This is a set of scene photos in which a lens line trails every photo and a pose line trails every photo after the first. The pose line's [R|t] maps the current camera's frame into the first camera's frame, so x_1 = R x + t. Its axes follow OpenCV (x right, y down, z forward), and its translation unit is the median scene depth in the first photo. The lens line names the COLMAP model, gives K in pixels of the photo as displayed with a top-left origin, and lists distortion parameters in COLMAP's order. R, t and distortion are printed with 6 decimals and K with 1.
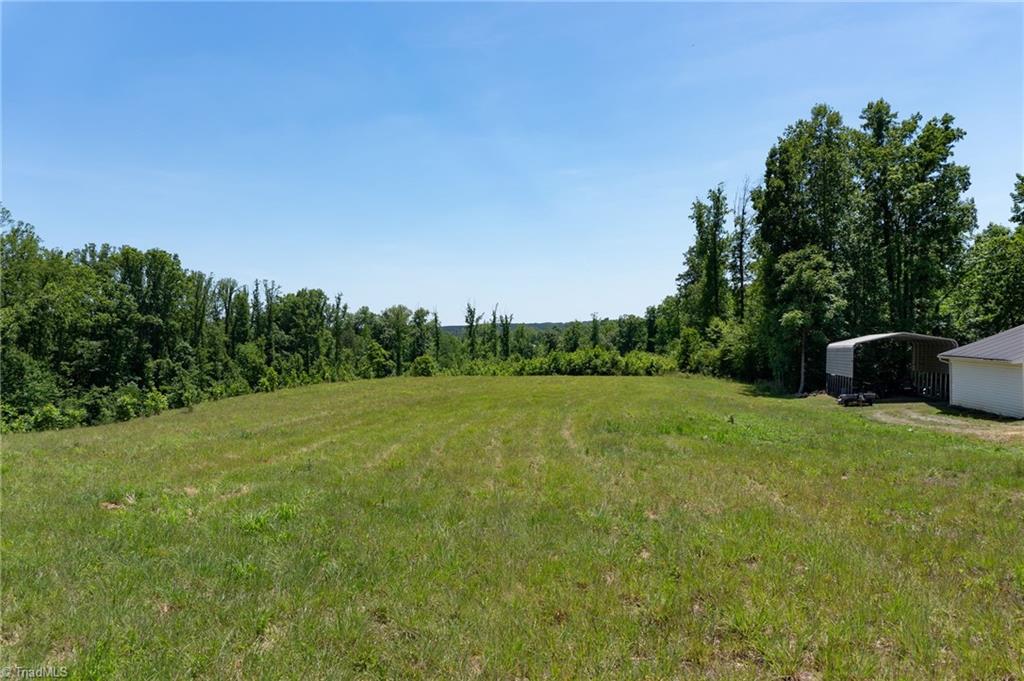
lens RADIAL K [[792.2, 0, 515.7], [0, 792.2, 339.4], [0, 0, 1]] dist [-0.021962, -0.002729]
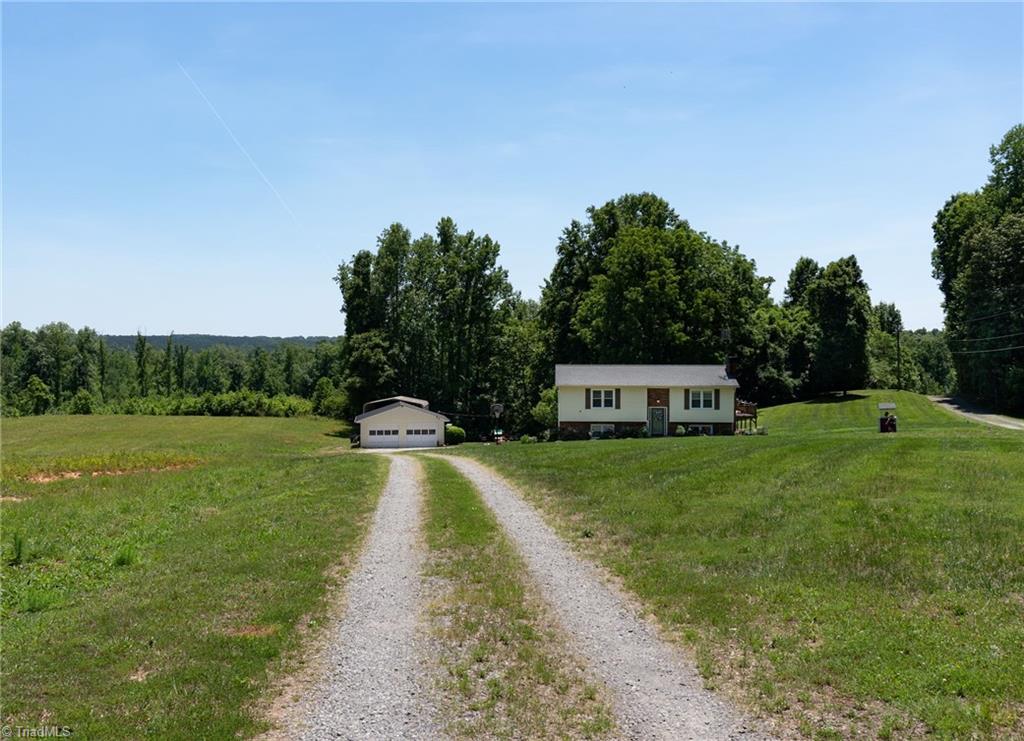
lens RADIAL K [[1045.8, 0, 473.2], [0, 1045.8, 341.3], [0, 0, 1]] dist [-0.058896, 0.000000]
pose [[0.971176, 0.038517, 0.235232, 0.064322], [-0.034322, 0.999171, -0.021905, -0.037530], [-0.235881, 0.013200, 0.971692, -0.502731]]
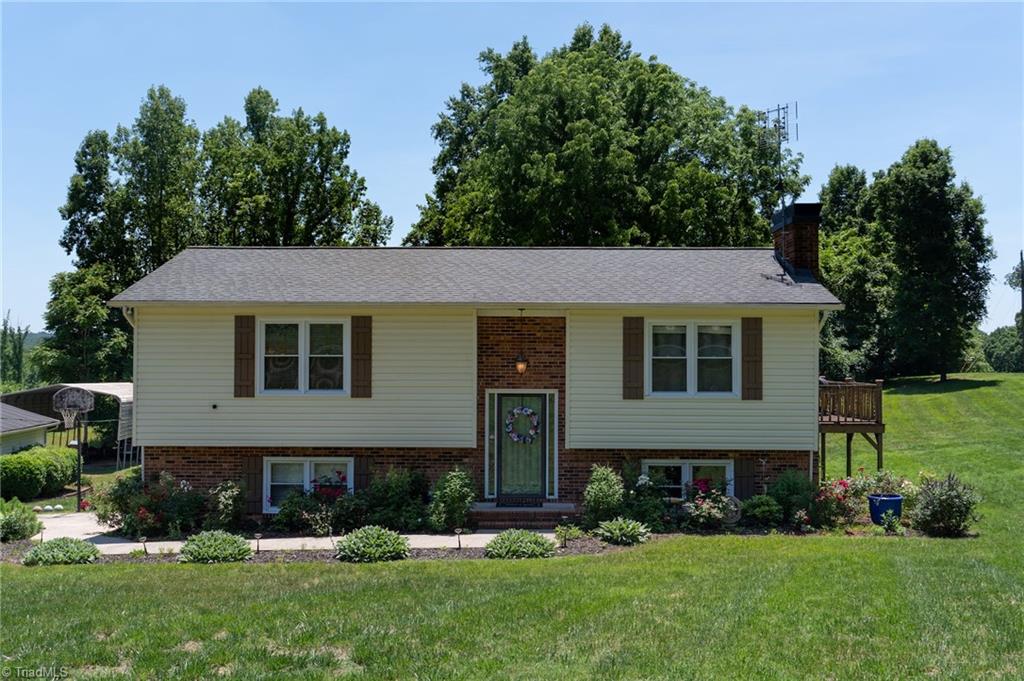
lens RADIAL K [[1044.4, 0, 502.4], [0, 1044.4, 303.8], [0, 0, 1]] dist [0.004000, 0.000000]
pose [[0.958570, 0.049999, 0.280436, 0.279172], [-0.034439, 0.997596, -0.060142, -0.018490], [-0.282769, 0.047993, 0.957987, -0.059523]]
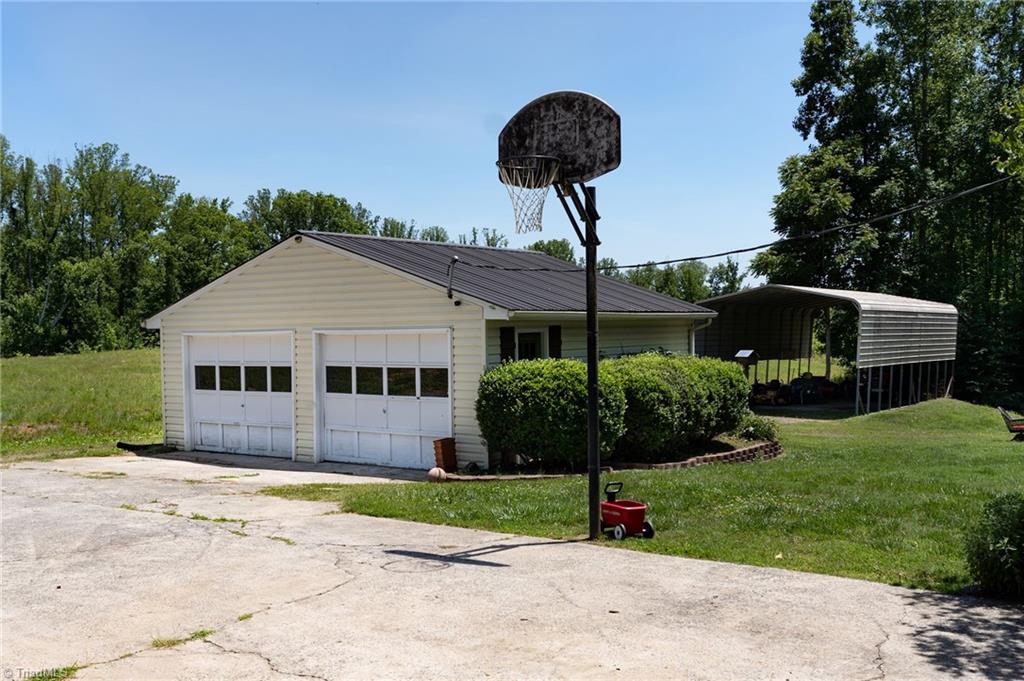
lens RADIAL K [[987.0, 0, 520.1], [0, 987.0, 345.9], [0, 0, 1]] dist [-0.010619, 0.000000]
pose [[0.909094, 0.034591, -0.415153, 0.277608], [-0.018091, 0.998885, 0.043613, 0.003026], [0.416198, -0.032137, 0.908706, 0.142584]]
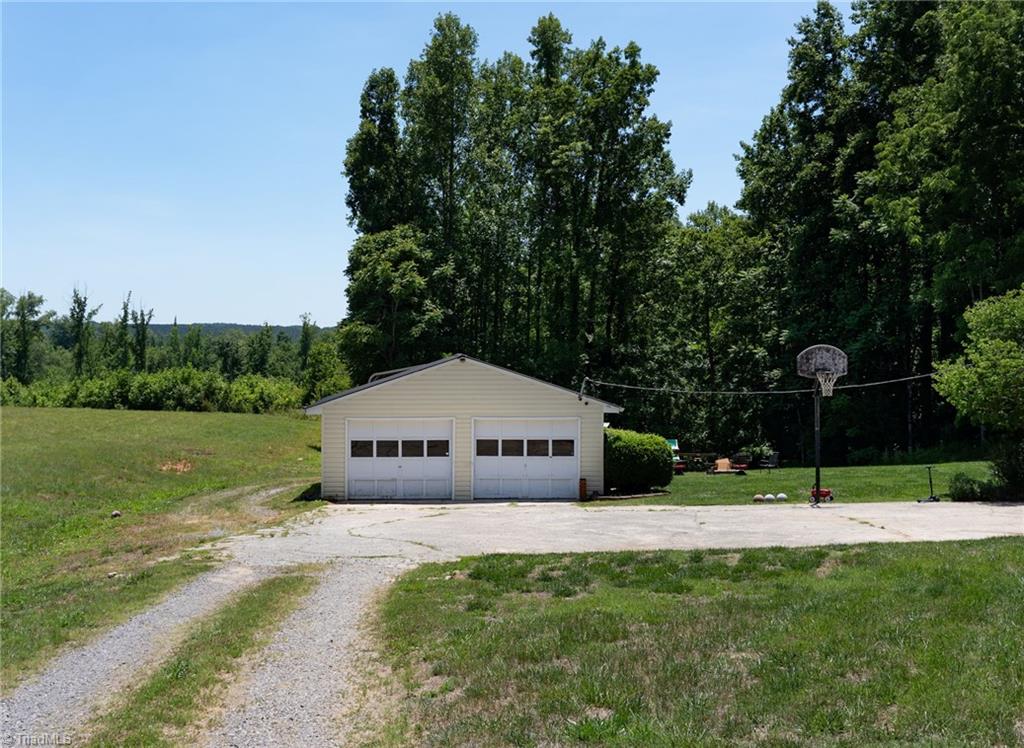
lens RADIAL K [[1218.9, 0, 447.7], [0, 1218.9, 334.6], [0, 0, 1]] dist [-0.024704, 0.000000]
pose [[0.986423, 0.041470, 0.158903, 0.150138], [-0.039065, 0.999070, -0.018230, -0.005682], [-0.159511, 0.011775, 0.987126, -0.008643]]
